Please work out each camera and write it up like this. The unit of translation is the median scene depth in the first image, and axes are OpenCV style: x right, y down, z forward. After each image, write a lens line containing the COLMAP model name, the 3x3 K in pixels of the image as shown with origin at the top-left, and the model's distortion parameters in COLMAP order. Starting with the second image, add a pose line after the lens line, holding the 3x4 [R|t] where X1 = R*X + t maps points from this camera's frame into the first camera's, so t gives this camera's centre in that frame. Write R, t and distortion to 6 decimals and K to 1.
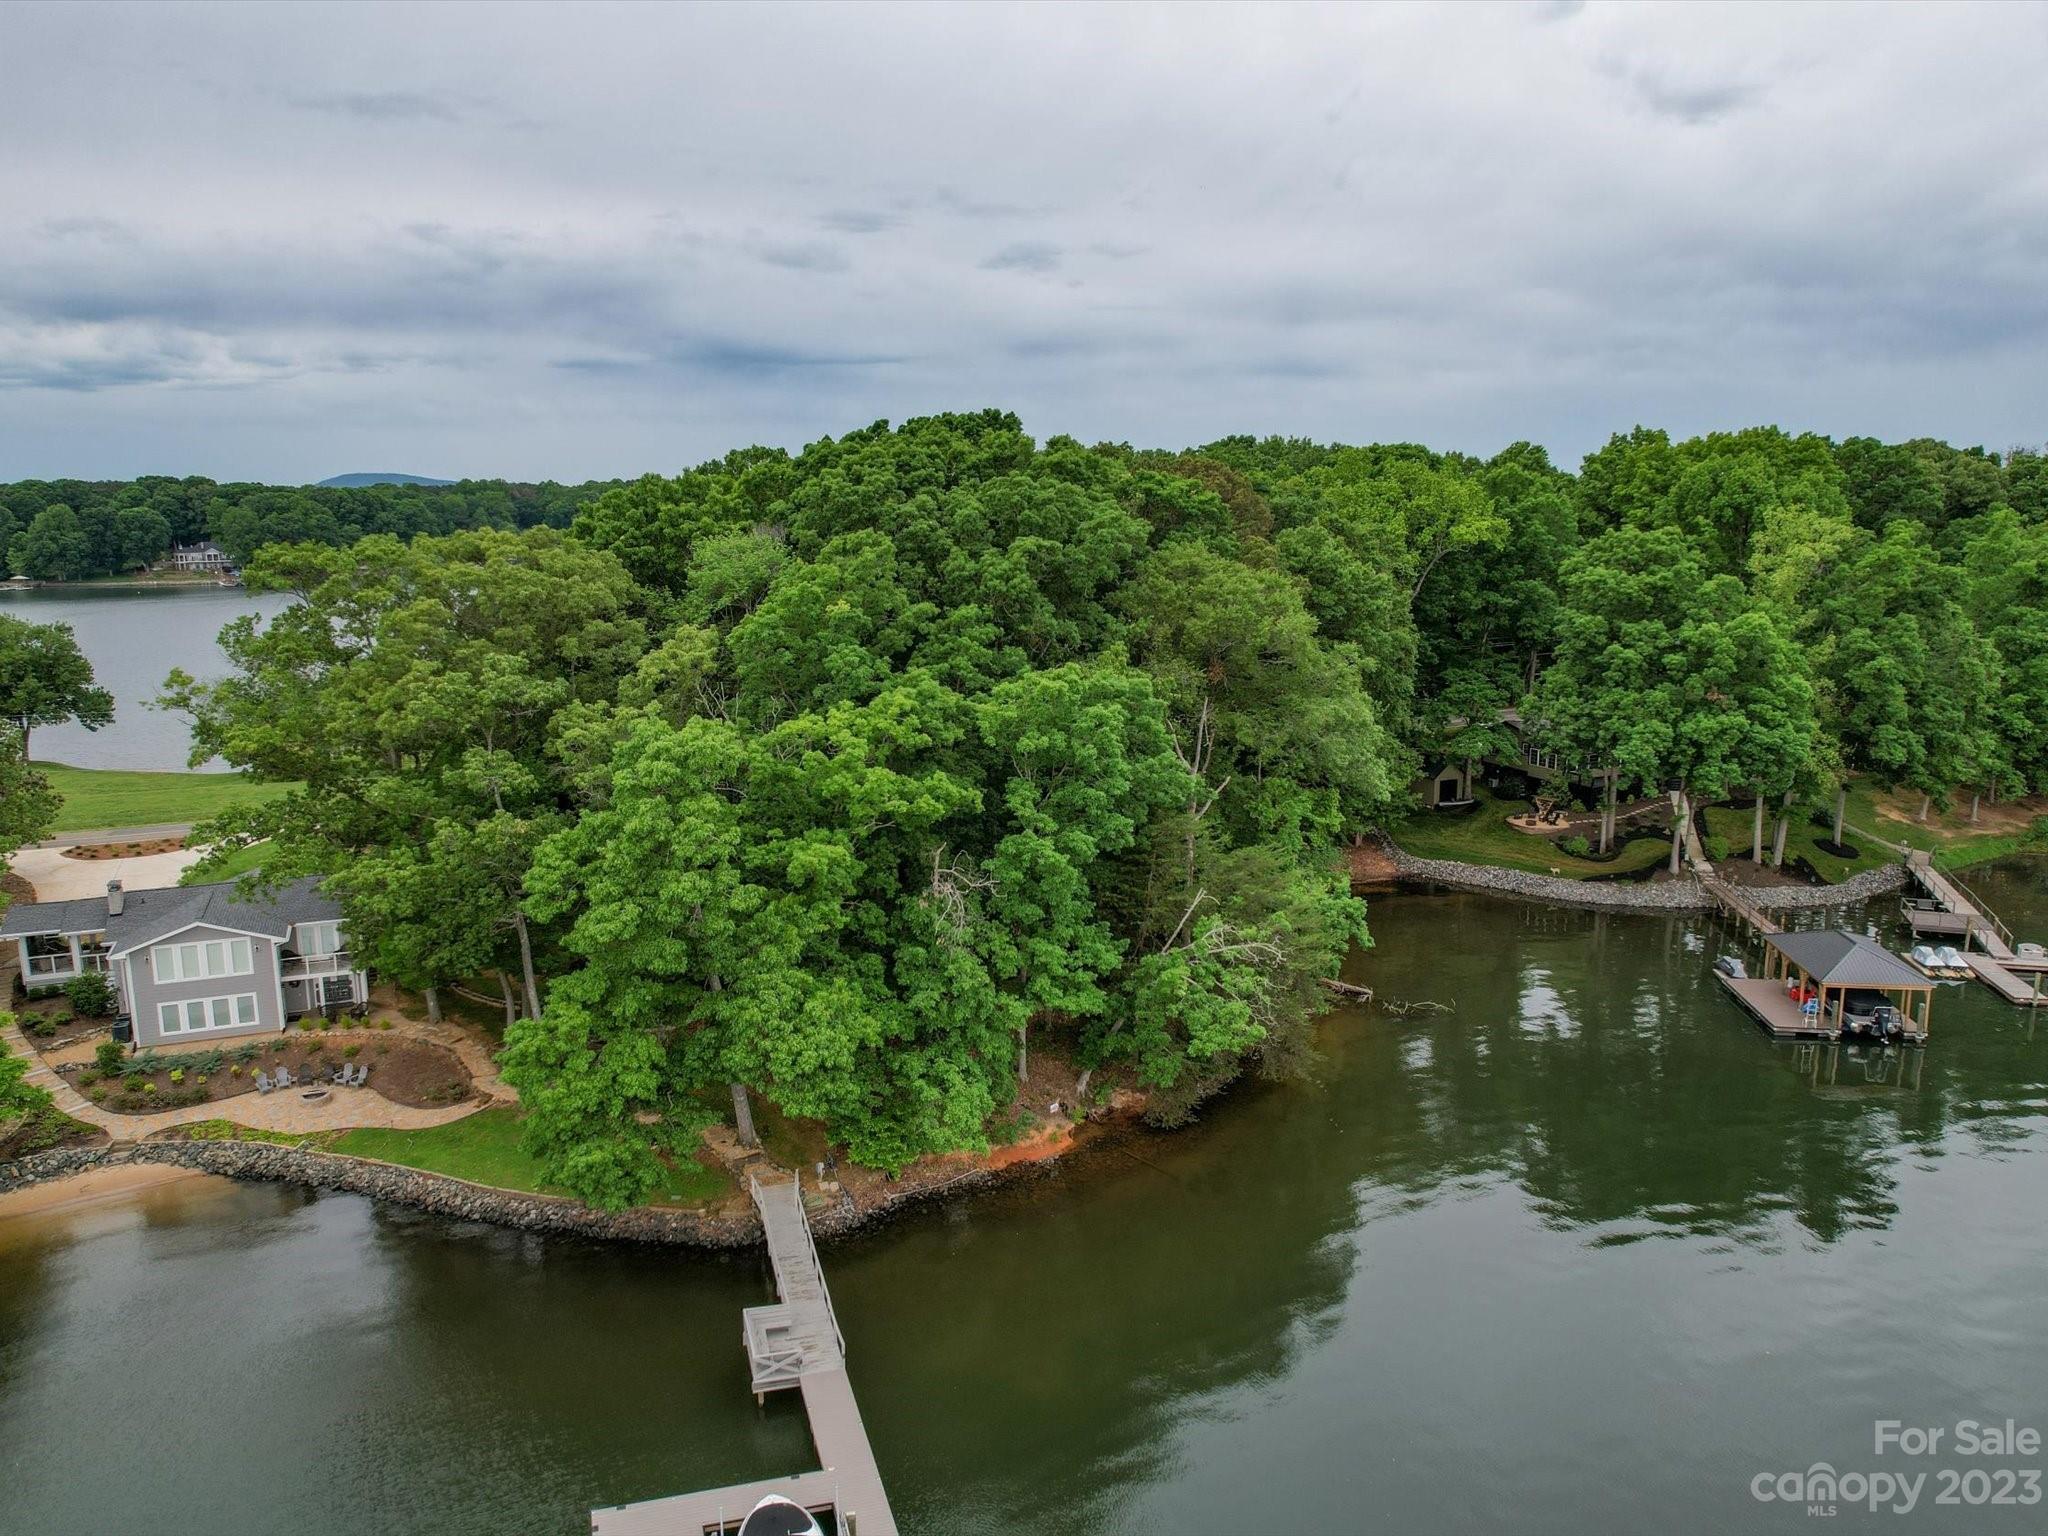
lens RADIAL K [[1471.2, 0, 1032.5], [0, 1471.2, 770.9], [0, 0, 1]] dist [-0.069443, 0.057506]
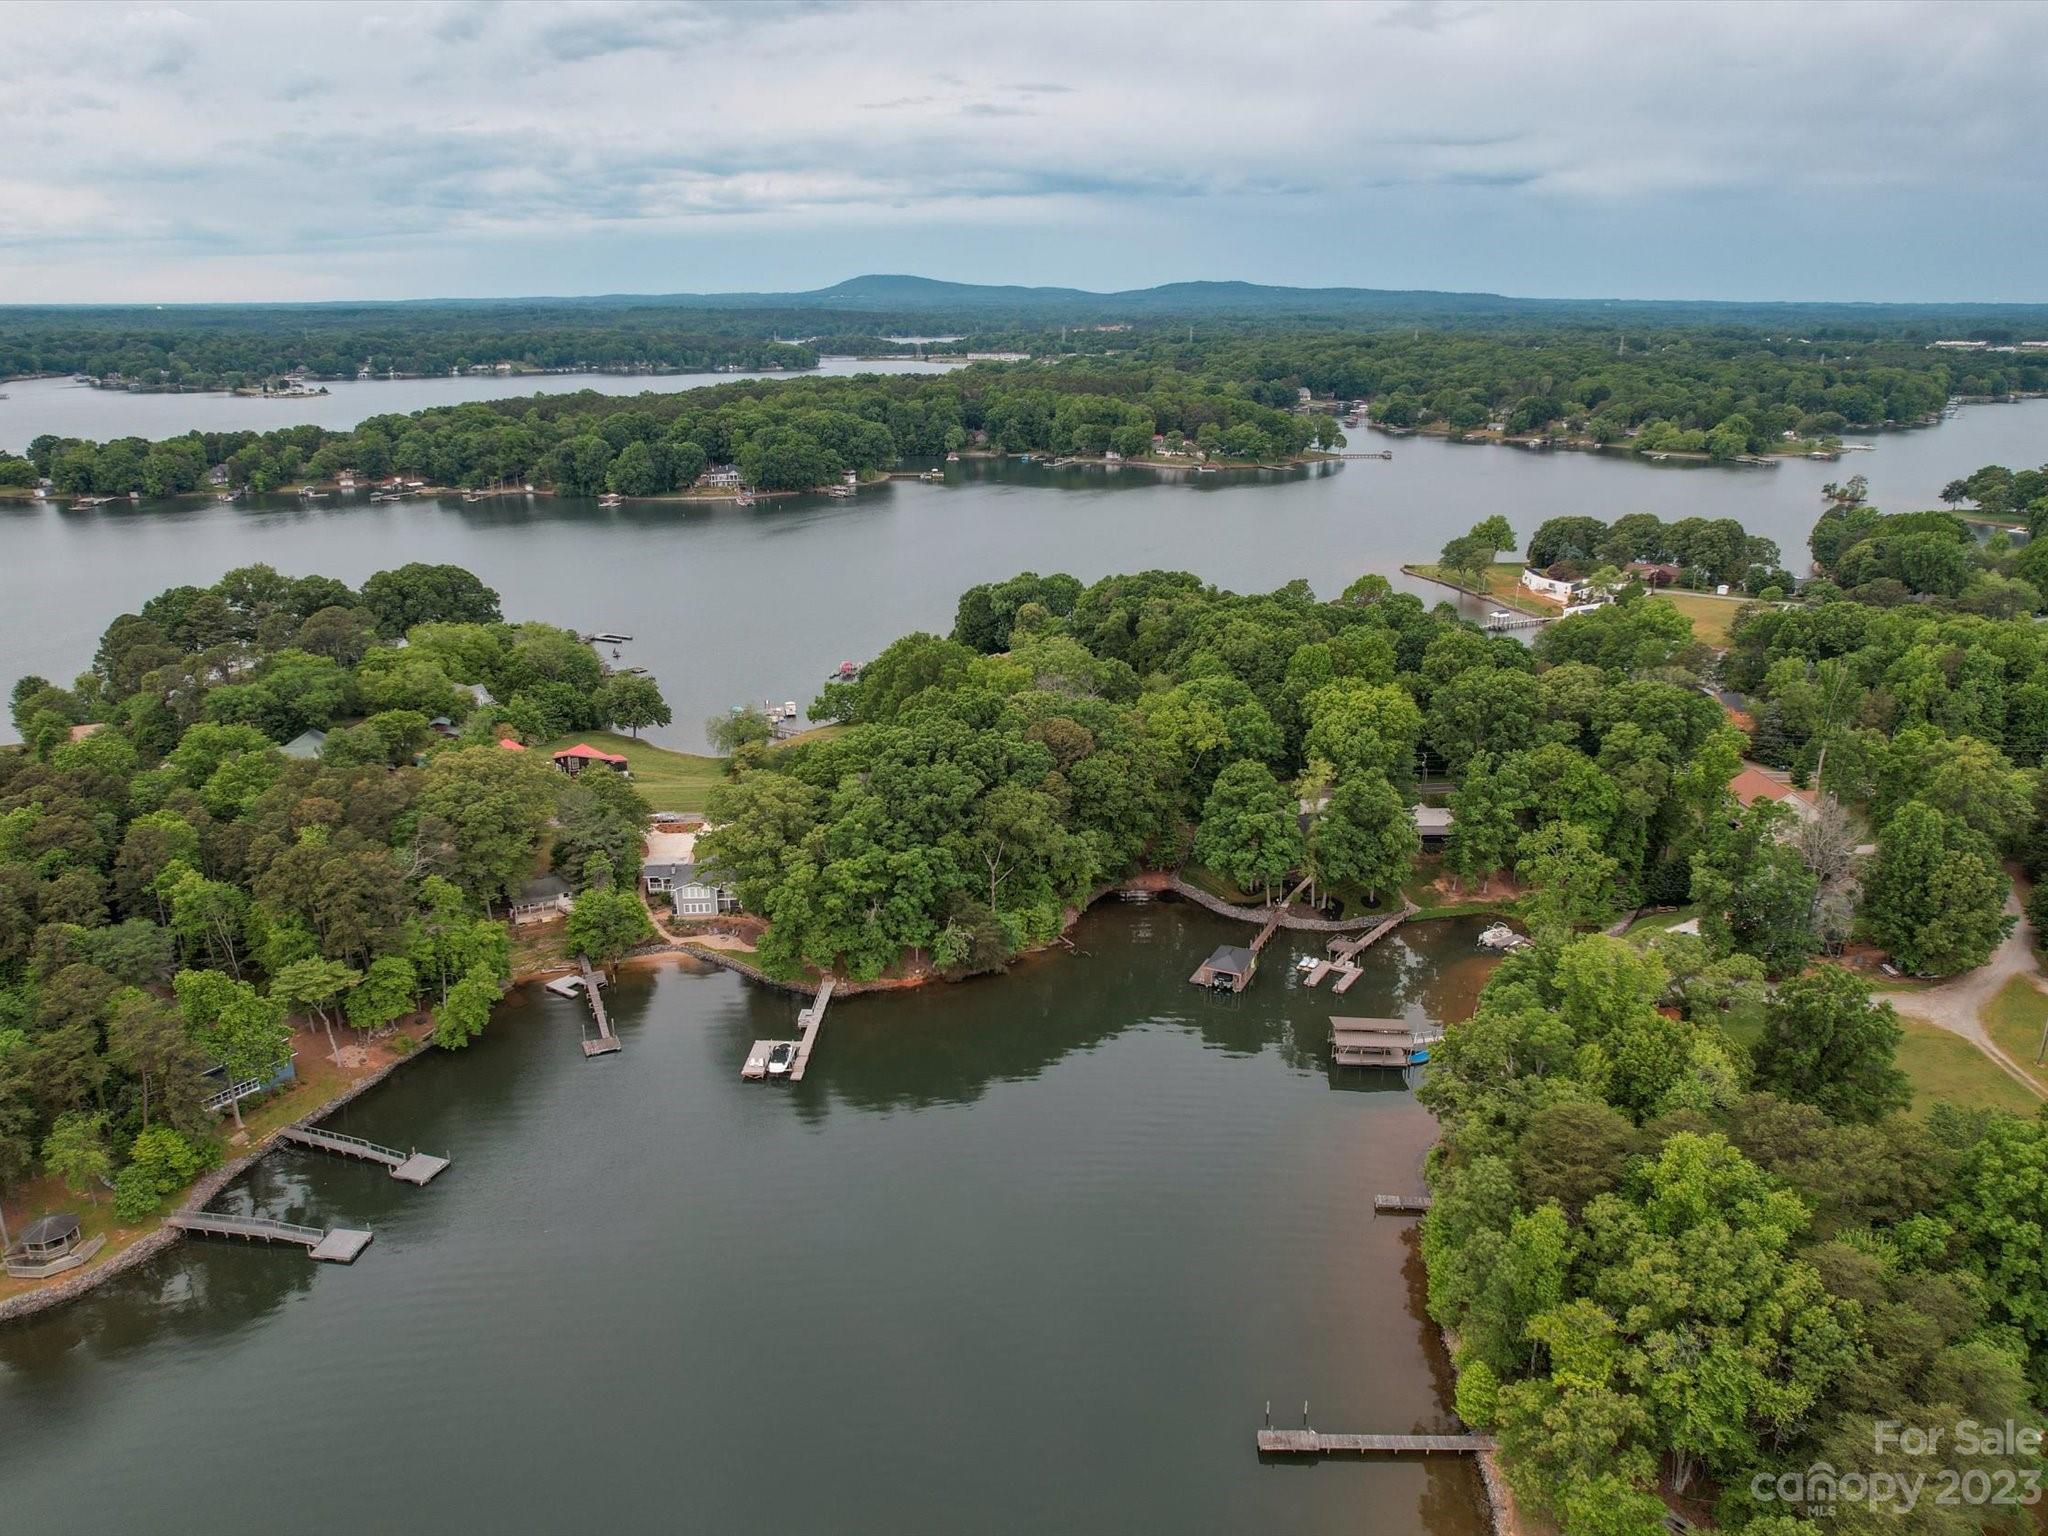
lens RADIAL K [[1471.2, 0, 1029.5], [0, 1471.2, 773.0], [0, 0, 1]] dist [-0.069443, 0.057506]
pose [[0.946422, 0.101102, -0.306699, 1.052141], [-0.058946, 0.987858, 0.143746, -0.608605], [0.317508, -0.117966, 0.940890, -1.723533]]
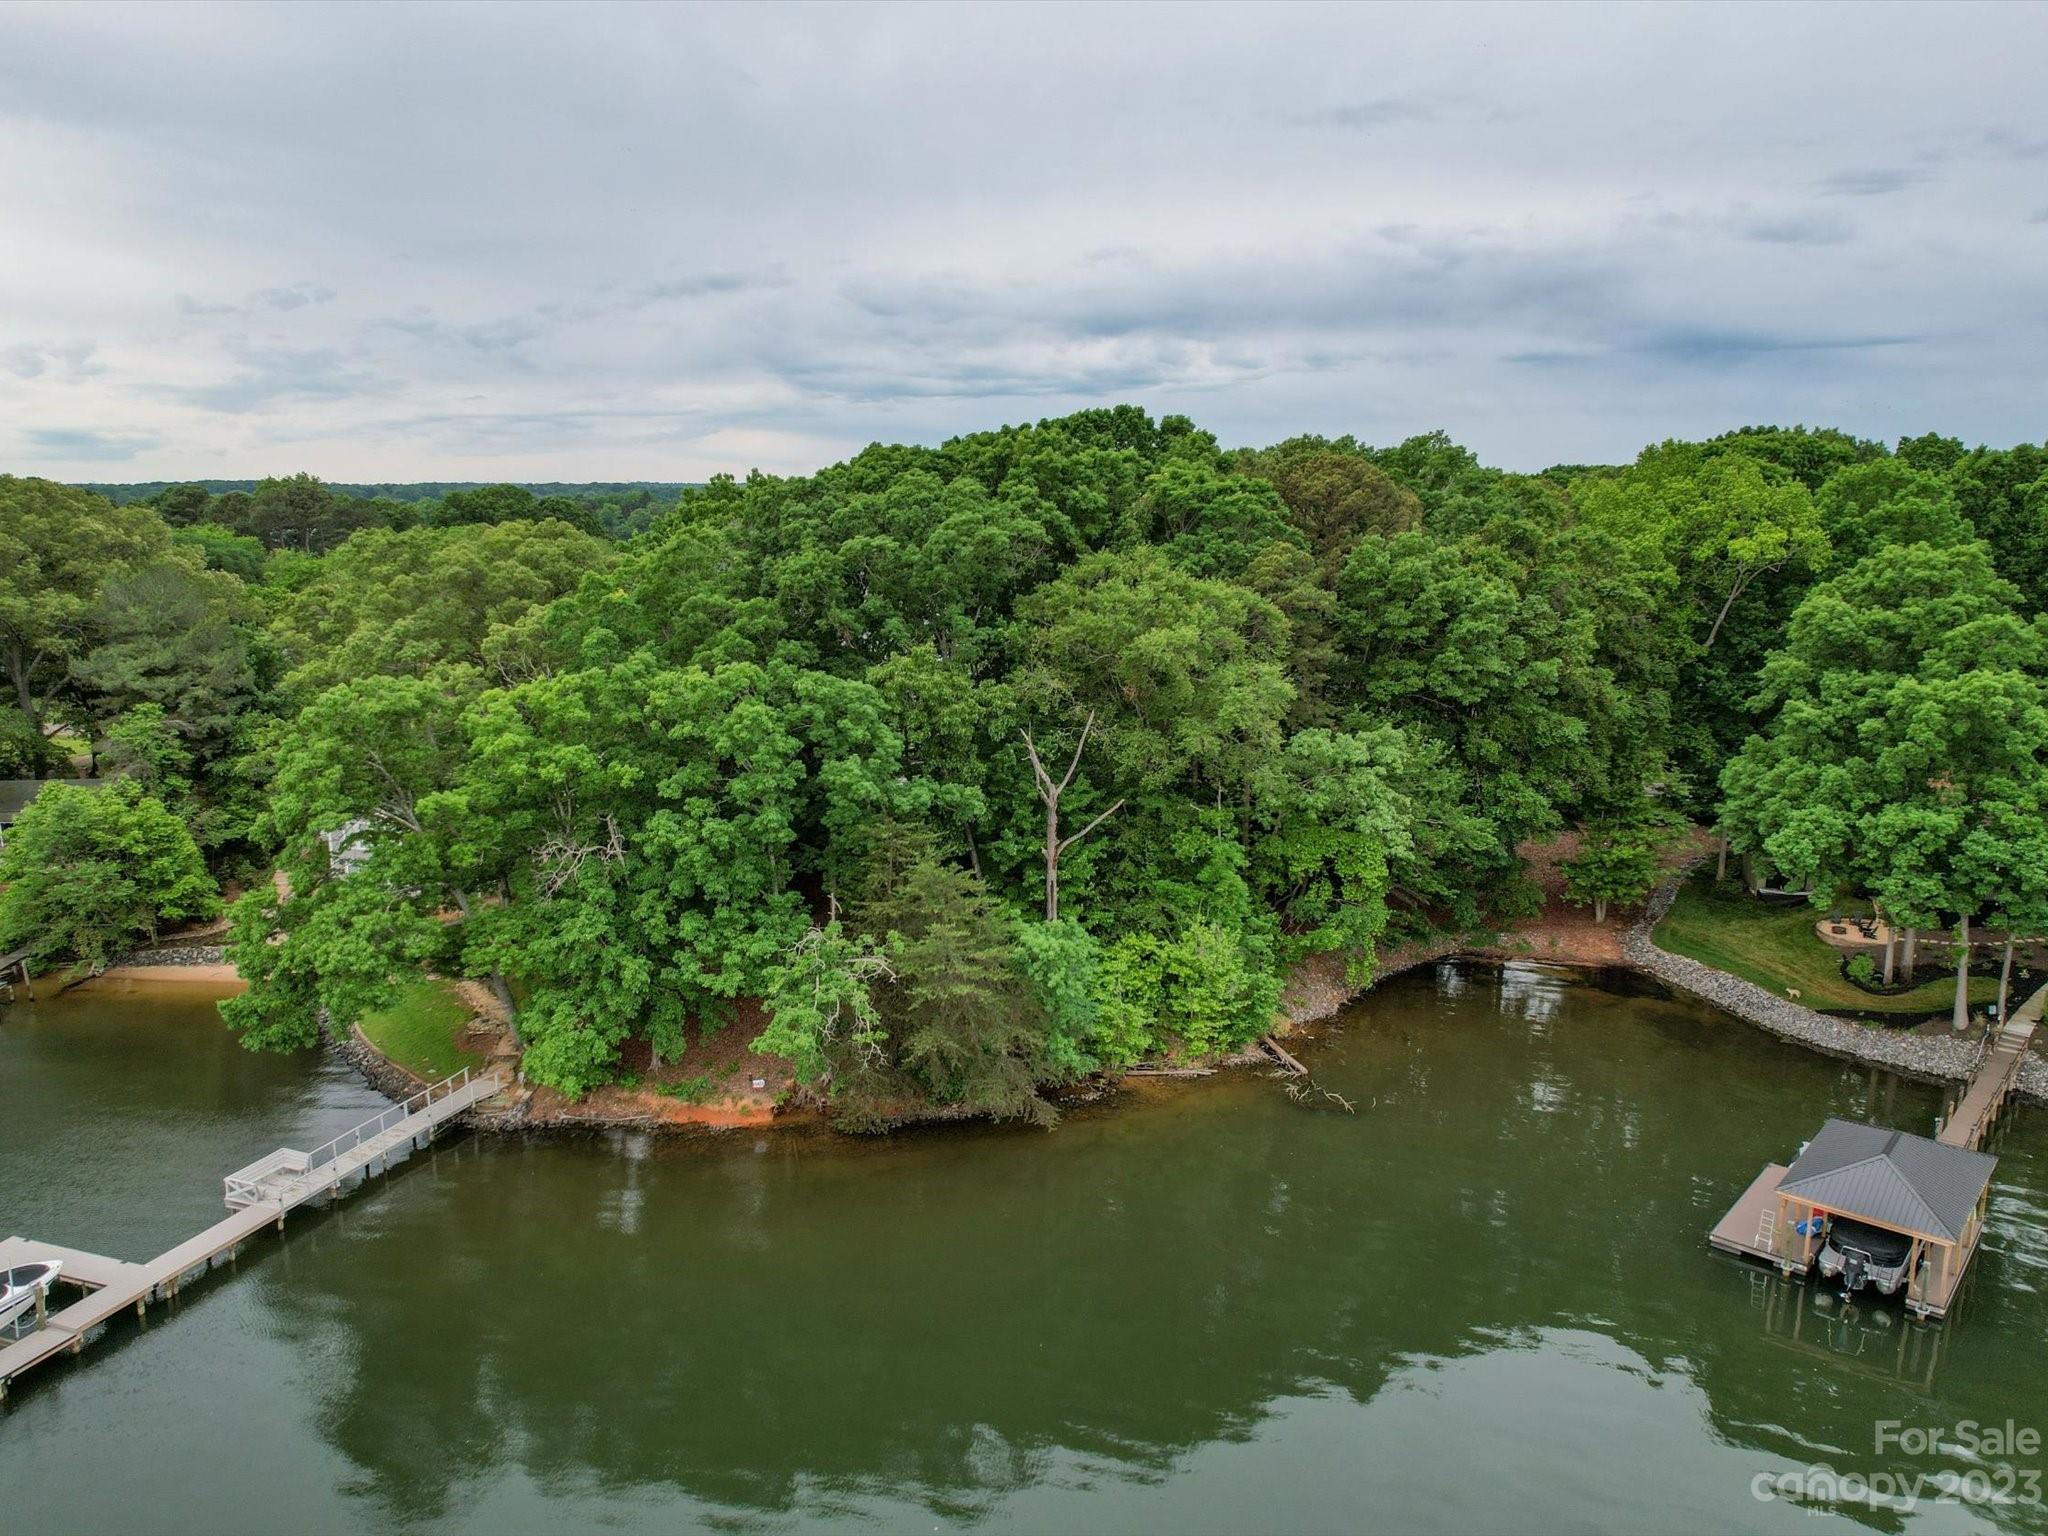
lens RADIAL K [[1471.2, 0, 1030.4], [0, 1471.2, 773.5], [0, 0, 1]] dist [-0.069443, 0.057506]
pose [[0.817411, 0.112527, -0.564957, 0.619124], [-0.109486, 0.993207, 0.039415, -0.043544], [0.565555, 0.029637, 0.824178, 0.205474]]
